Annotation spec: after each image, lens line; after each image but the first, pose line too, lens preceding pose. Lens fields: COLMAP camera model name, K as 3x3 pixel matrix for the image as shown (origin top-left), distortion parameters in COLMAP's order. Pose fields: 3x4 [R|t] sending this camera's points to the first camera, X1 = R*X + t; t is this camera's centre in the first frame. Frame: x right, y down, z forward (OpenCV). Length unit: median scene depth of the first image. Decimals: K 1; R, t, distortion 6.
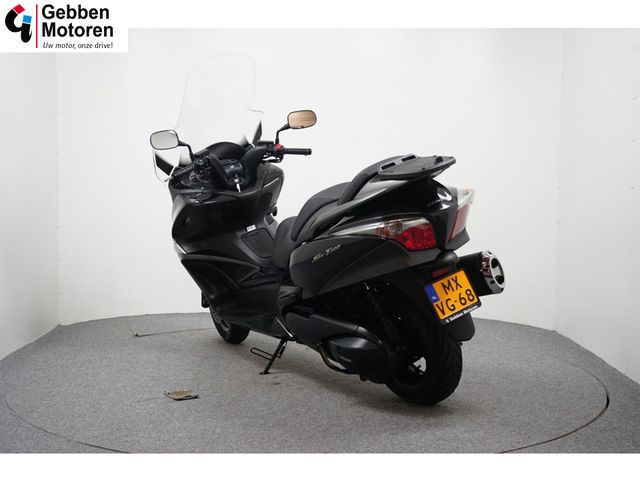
lens RADIAL K [[907.9, 0, 319.3], [0, 907.9, 241.3], [0, 0, 1]] dist [0.051864, 0.000000]
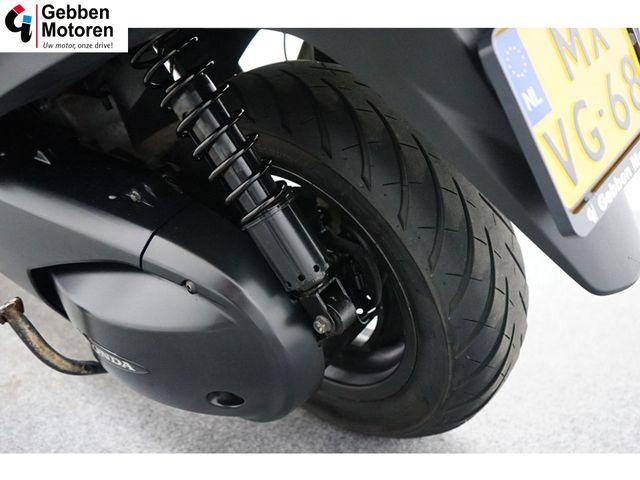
lens RADIAL K [[650.4, 0, 320.0], [0, 650.4, 239.3], [0, 0, 1]] dist [-0.058796, 0.000000]
pose [[0.970155, -0.090680, 0.224891, 0.045390], [0.033527, 0.968699, 0.245964, 0.049883], [-0.240156, -0.231083, 0.942829, 0.781453]]
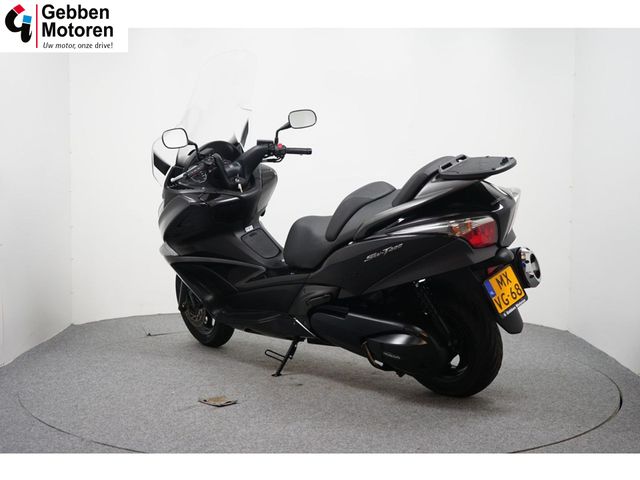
lens RADIAL K [[907.9, 0, 325.2], [0, 907.9, 241.8], [0, 0, 1]] dist [0.051864, 0.000000]
pose [[0.972189, -0.019680, 0.233370, -0.268258], [0.018713, 0.999805, 0.006354, -0.005989], [-0.233449, -0.001810, 0.972367, 0.028485]]
